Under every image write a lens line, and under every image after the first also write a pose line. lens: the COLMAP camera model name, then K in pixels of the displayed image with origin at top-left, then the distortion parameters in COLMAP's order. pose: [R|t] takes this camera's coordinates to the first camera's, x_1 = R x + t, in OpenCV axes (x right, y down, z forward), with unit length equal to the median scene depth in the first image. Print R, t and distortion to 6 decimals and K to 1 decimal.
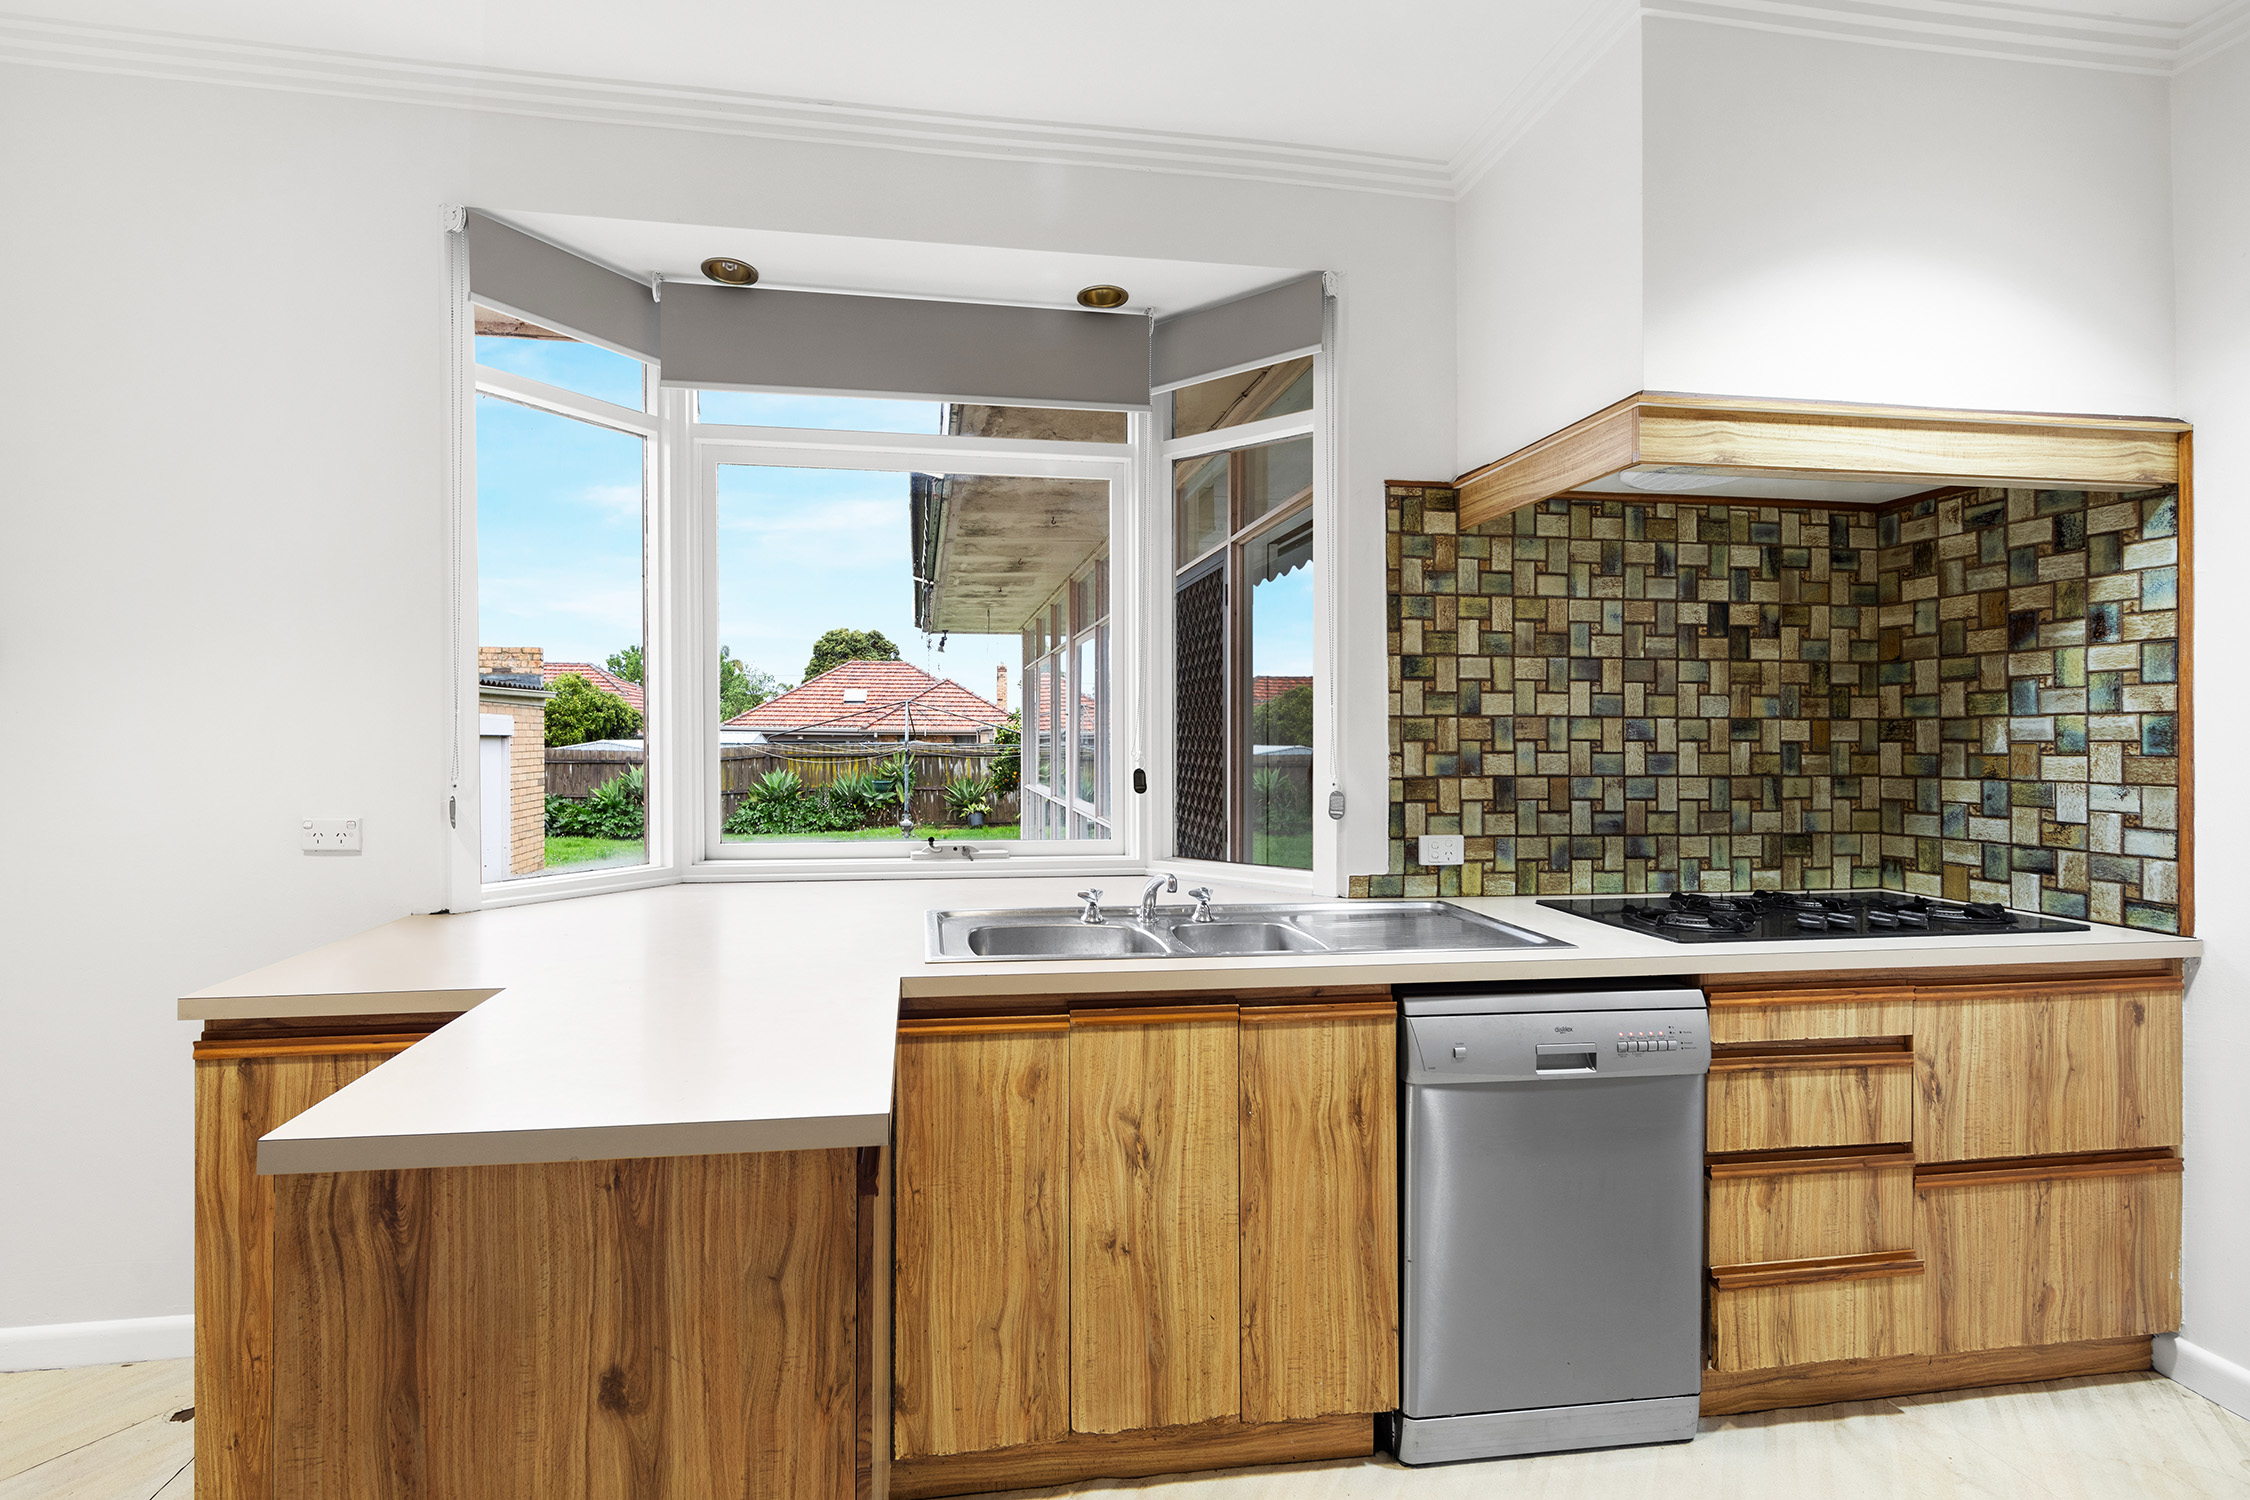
lens RADIAL K [[1043.6, 0, 1122.1], [0, 1043.6, 738.2], [0, 0, 1]] dist [-0.000314, 0.000130]
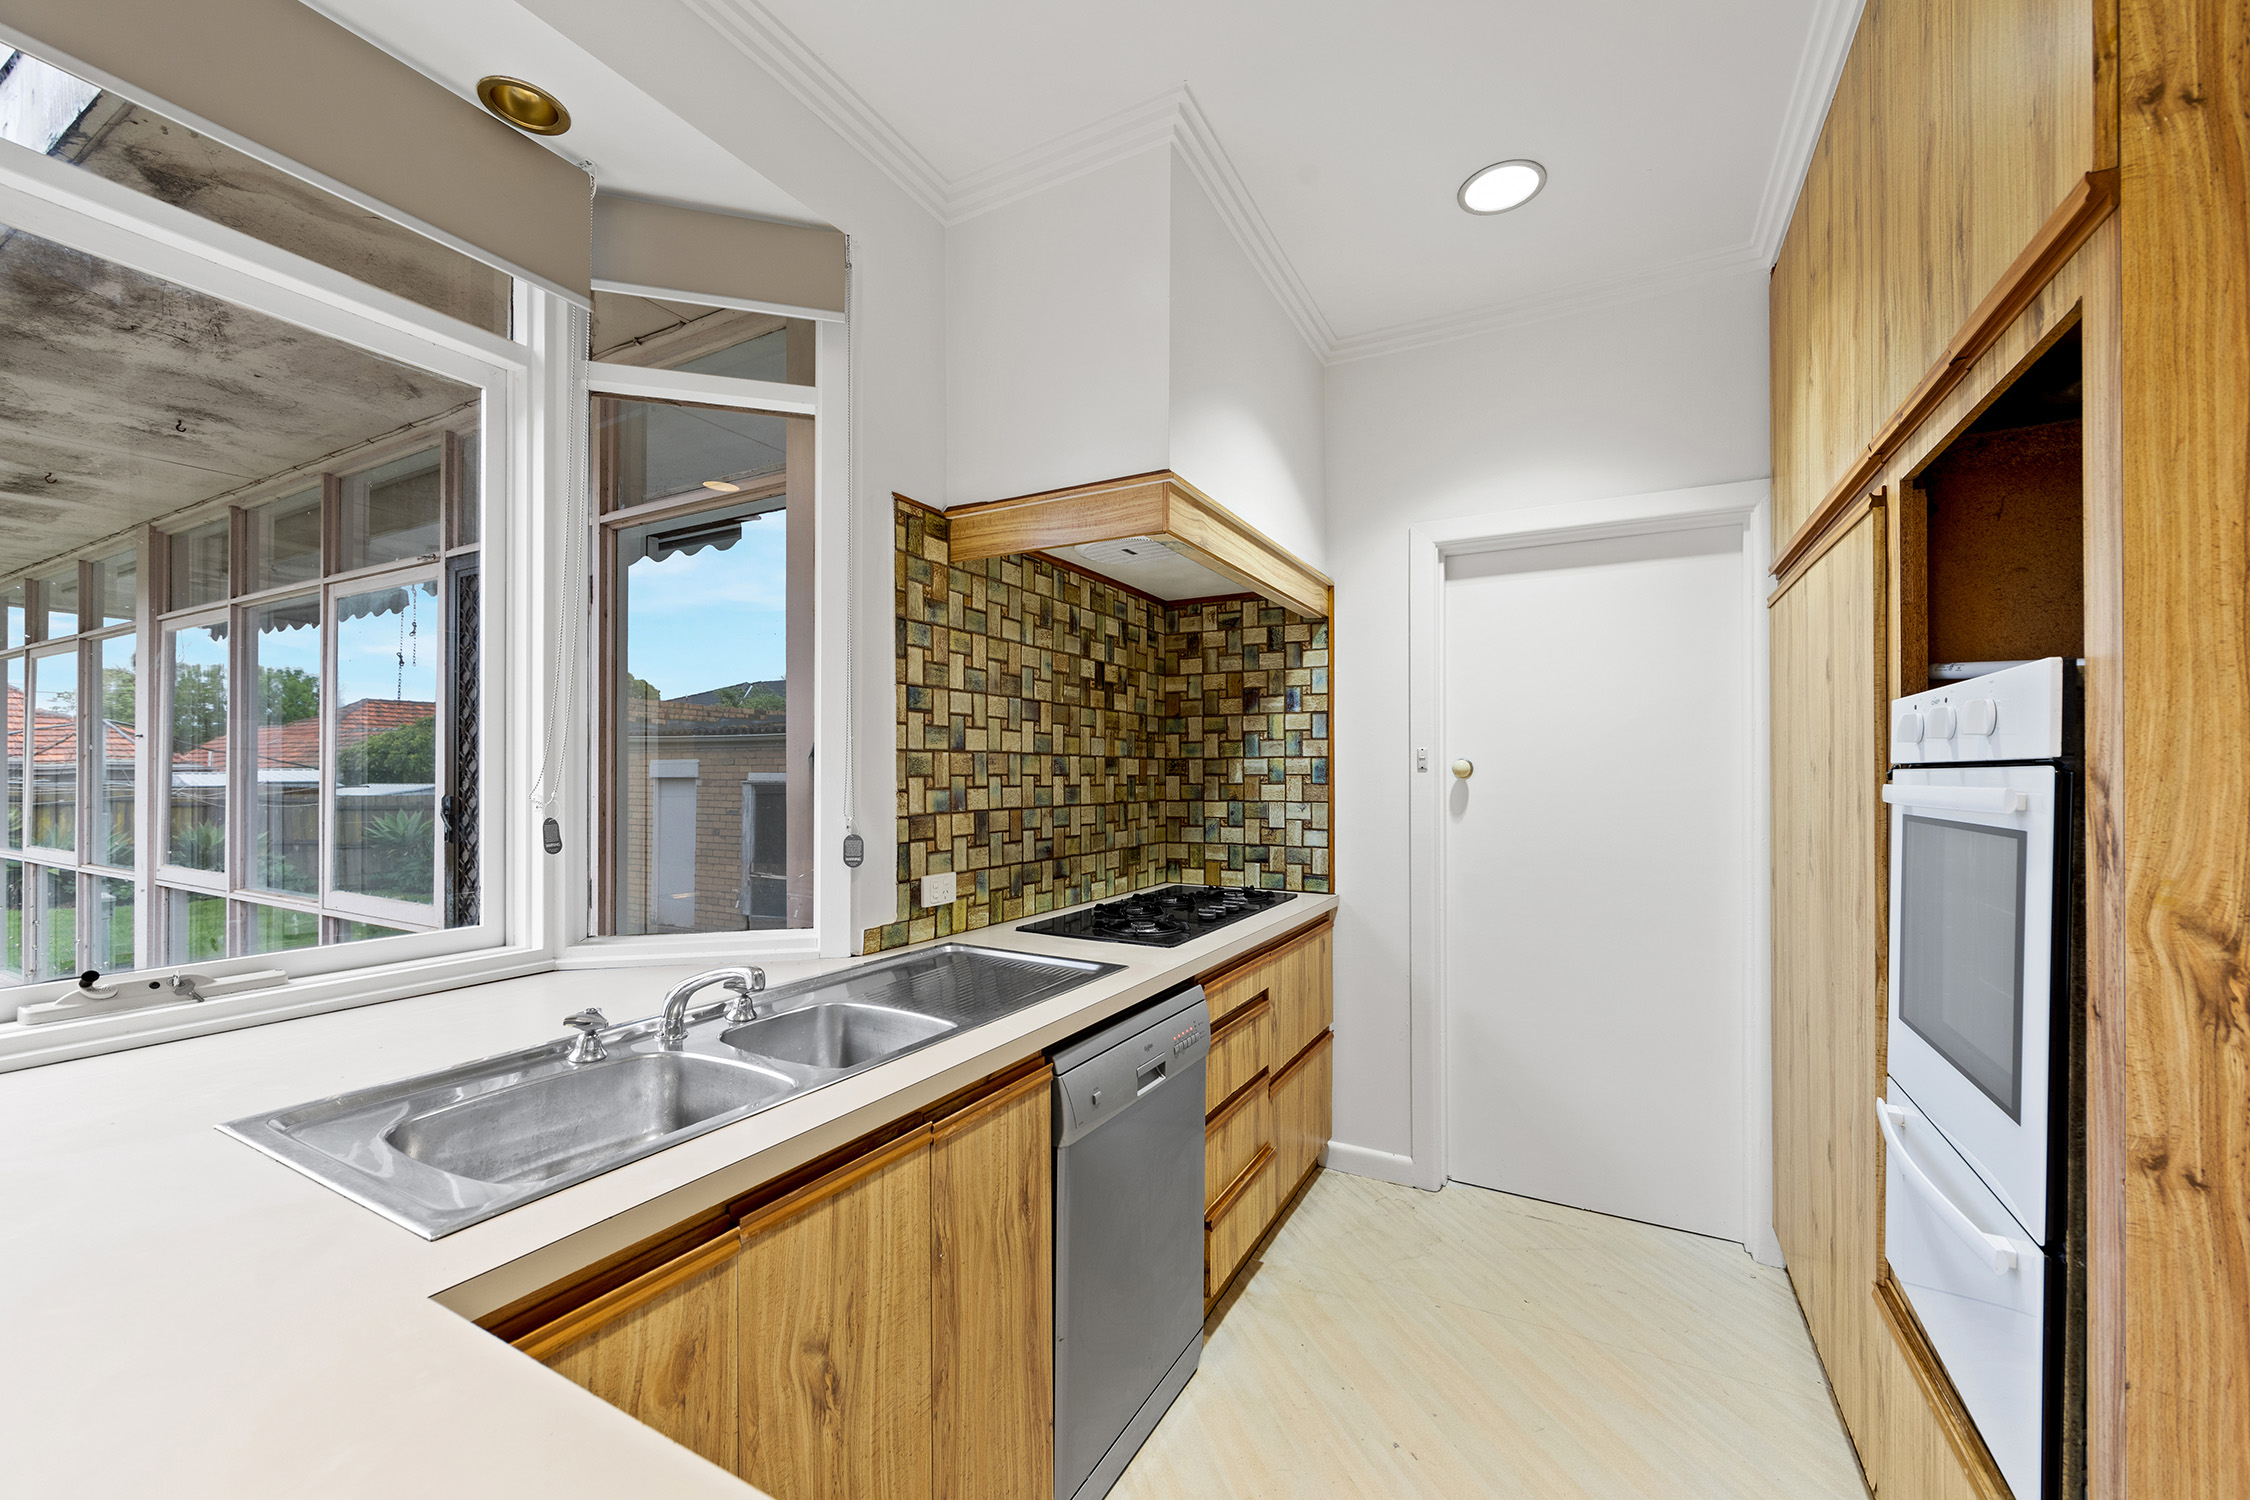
lens RADIAL K [[881.2, 0, 1129.4], [0, 881.2, 767.3], [0, 0, 1]] dist [-0.001976, 0.000084]
pose [[0.594416, 0.003663, 0.804150, -0.246472], [0.000343, 0.999988, -0.004809, -0.001839], [-0.804158, 0.003134, 0.594407, 0.377073]]
